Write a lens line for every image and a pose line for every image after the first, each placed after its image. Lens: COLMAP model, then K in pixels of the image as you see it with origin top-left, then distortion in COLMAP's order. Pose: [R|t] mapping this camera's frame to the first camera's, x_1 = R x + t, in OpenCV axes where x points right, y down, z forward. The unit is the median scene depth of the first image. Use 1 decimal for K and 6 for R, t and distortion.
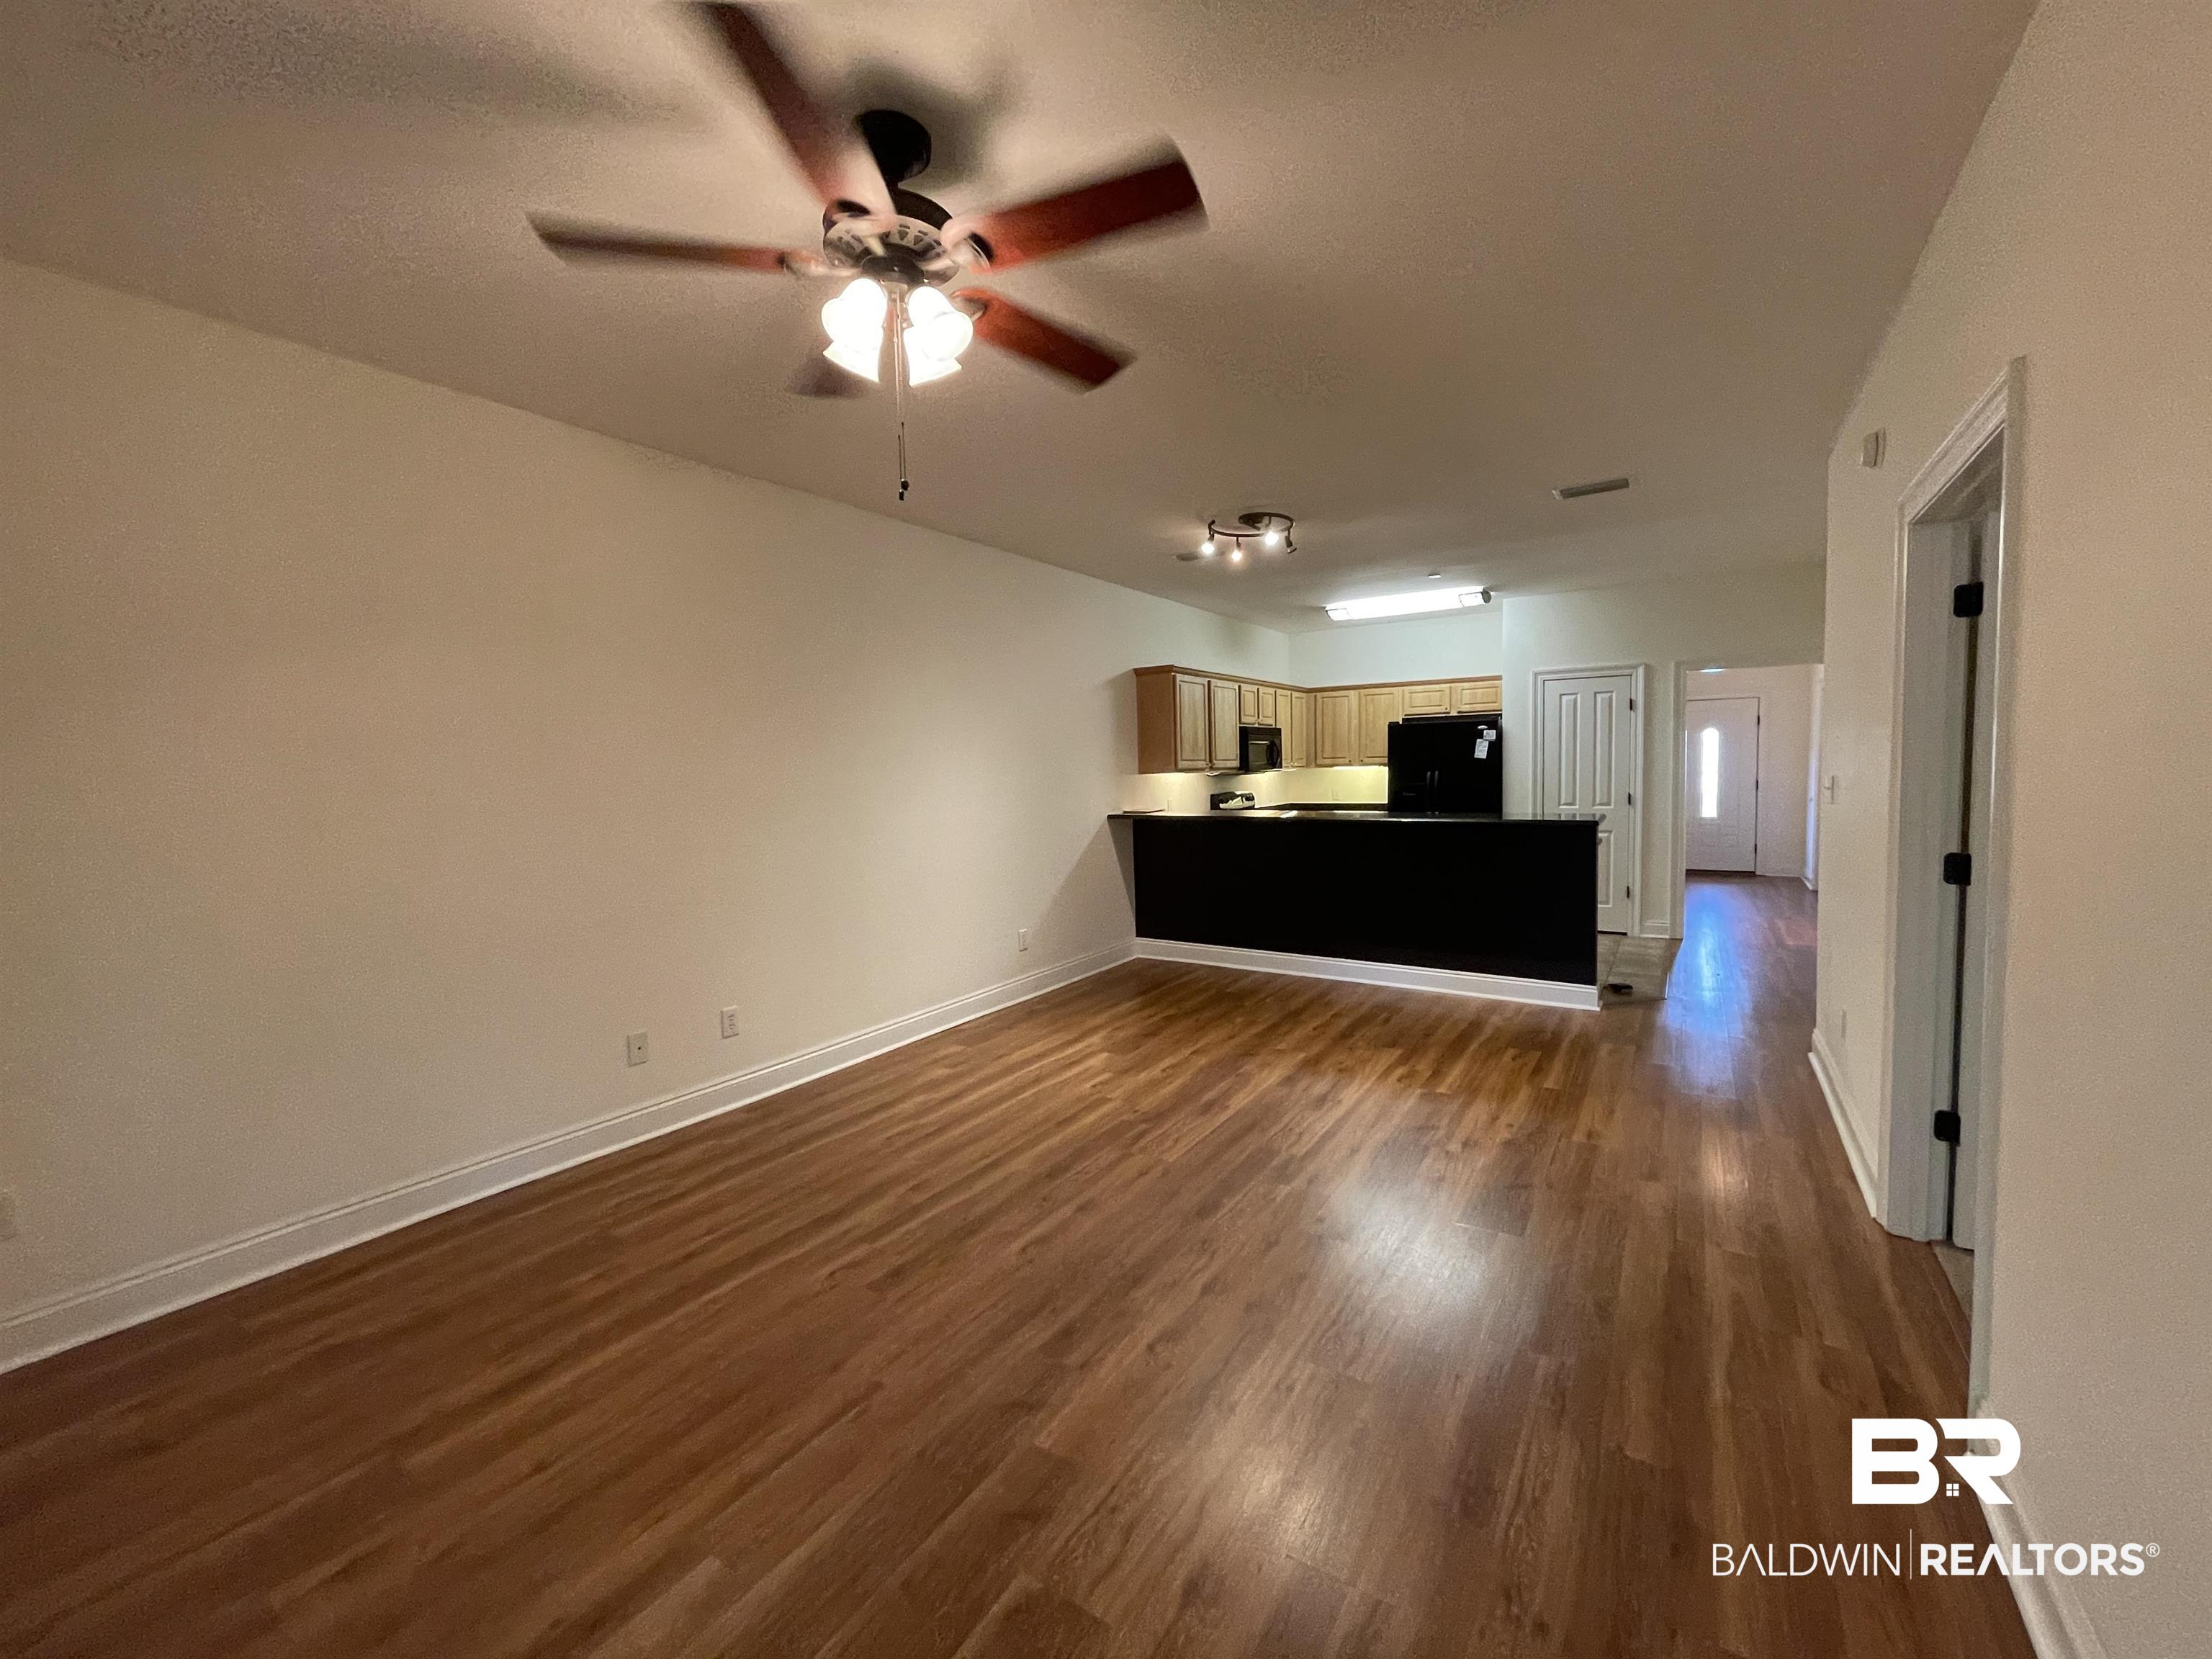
lens RADIAL K [[884.9, 0, 1104.3], [0, 884.9, 795.9], [0, 0, 1]] dist [0.000055, -0.000090]
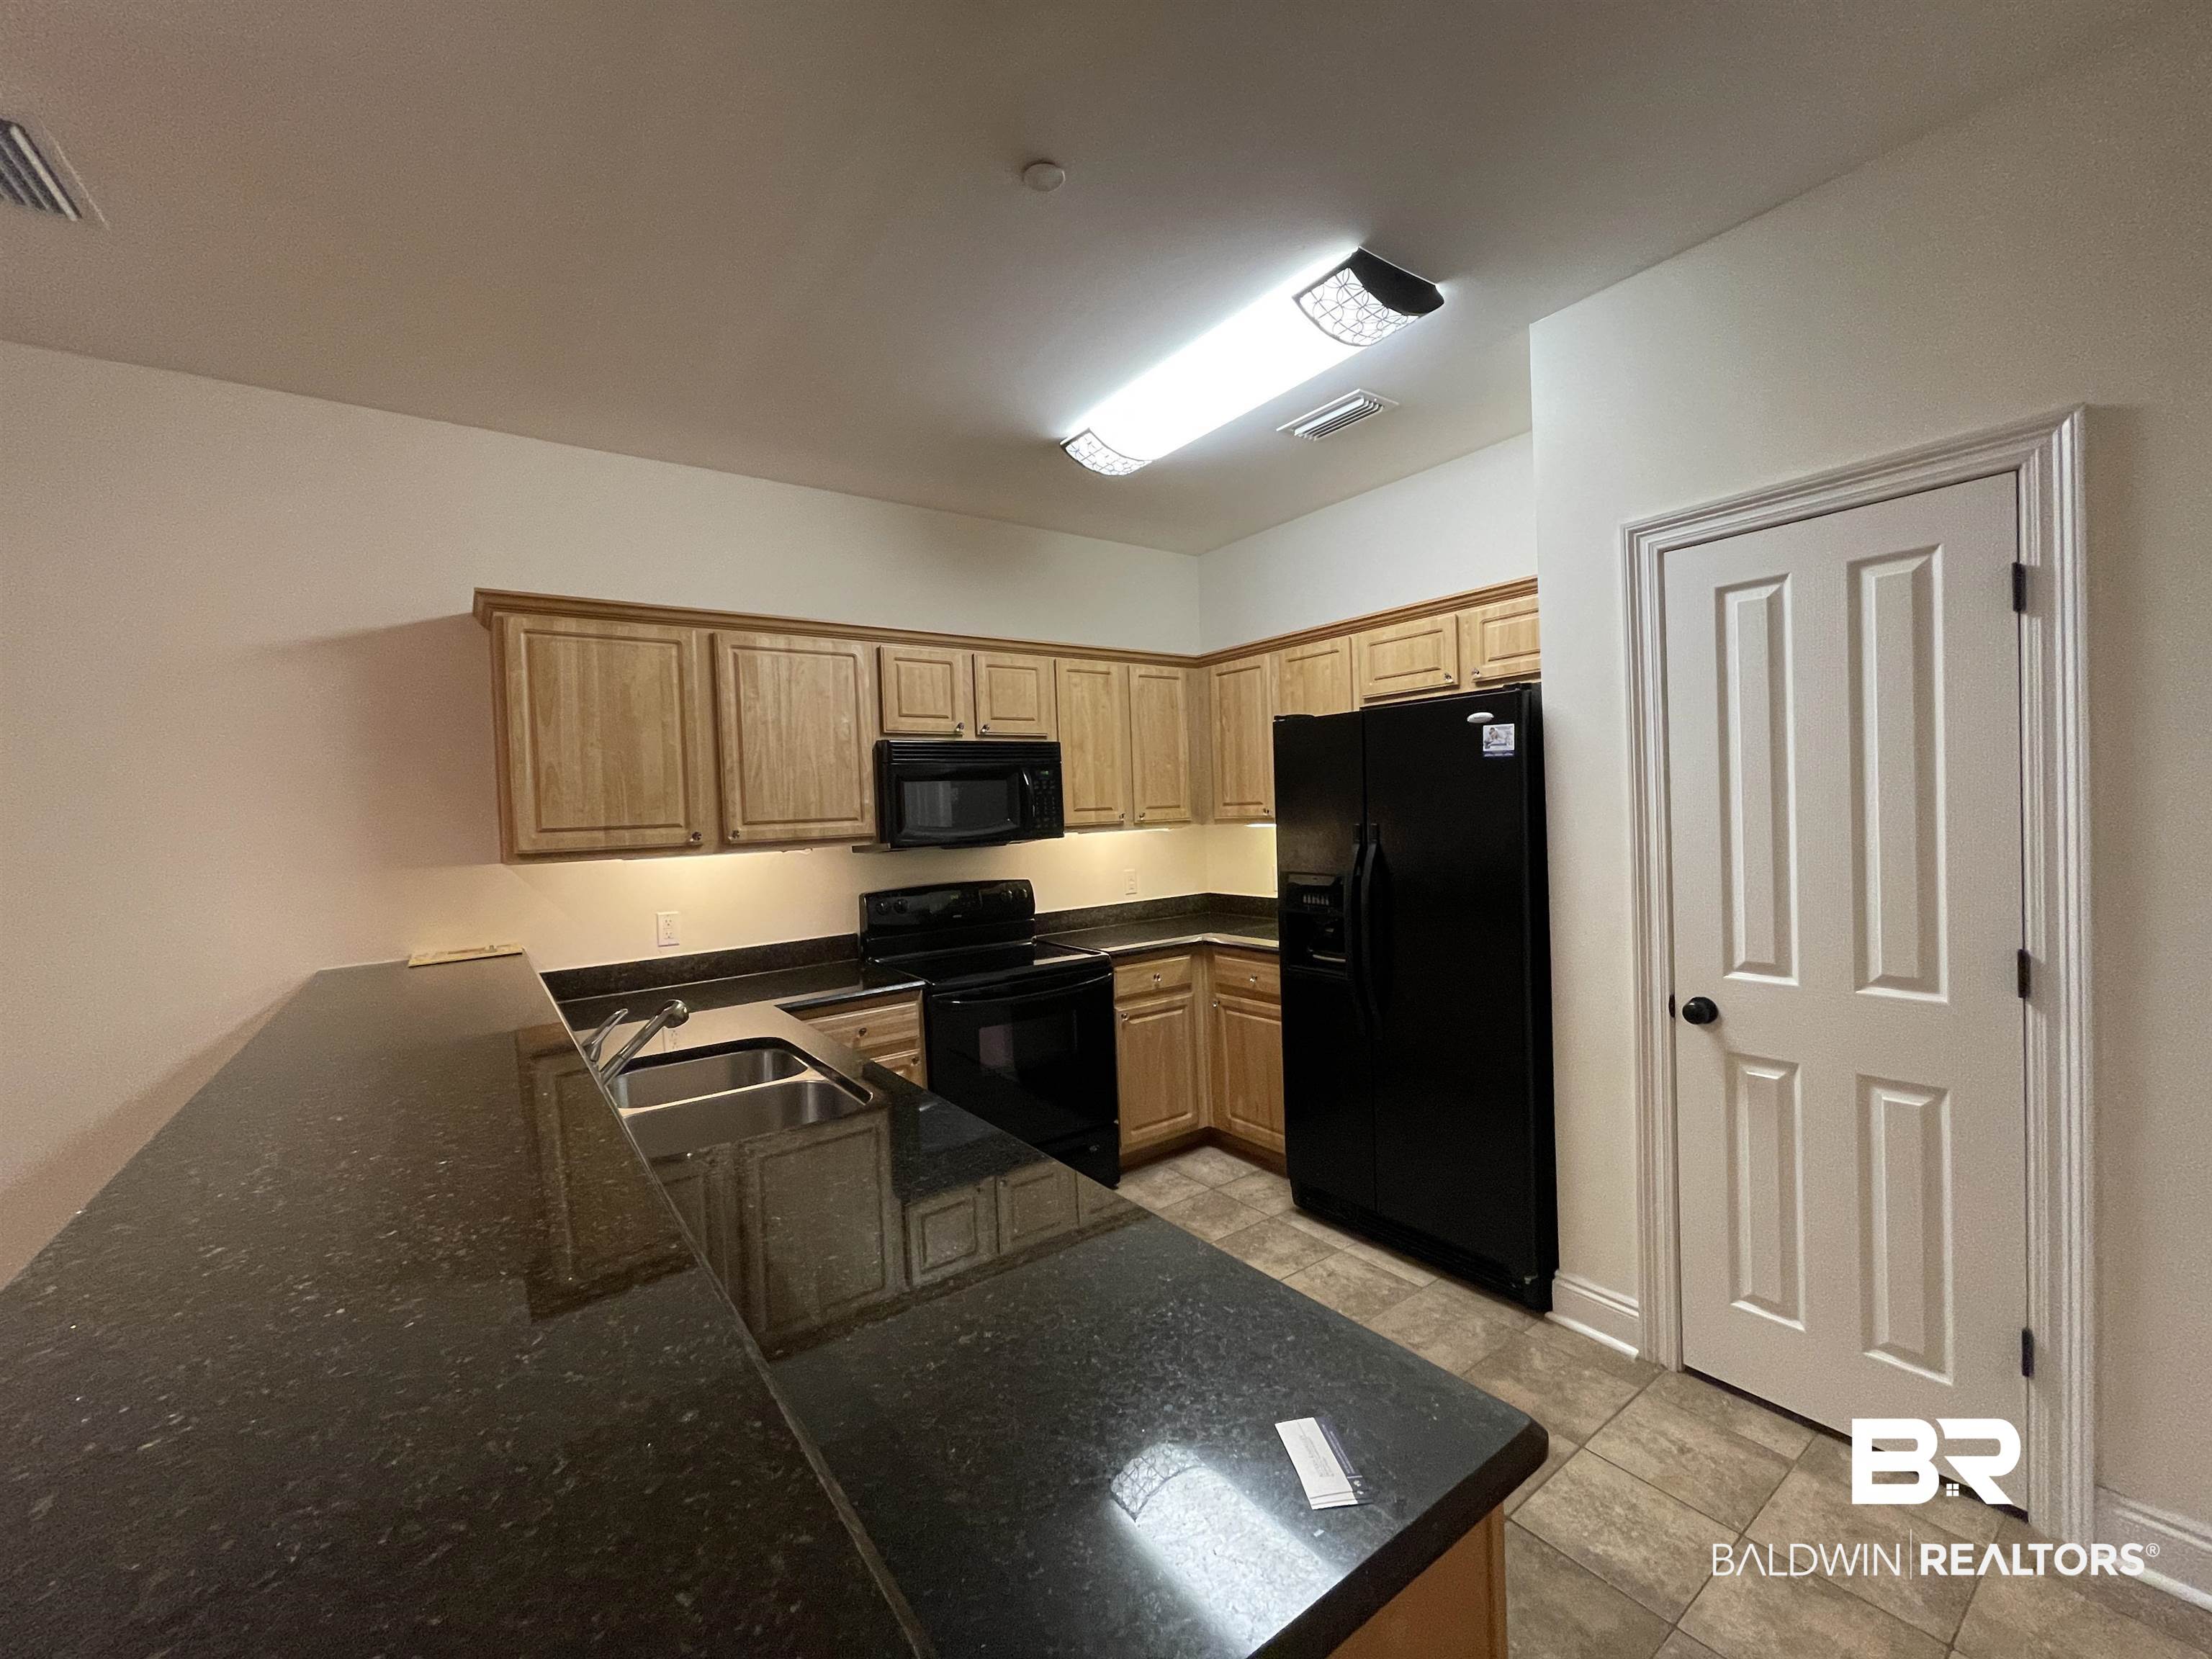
lens RADIAL K [[892.5, 0, 1107.9], [0, 892.5, 818.5], [0, 0, 1]] dist [0.001347, -0.000328]
pose [[0.938863, -0.007939, -0.344200, 0.400005], [0.004691, 0.999936, -0.010268, -0.036128], [0.344260, 0.008025, 0.938840, 0.616450]]
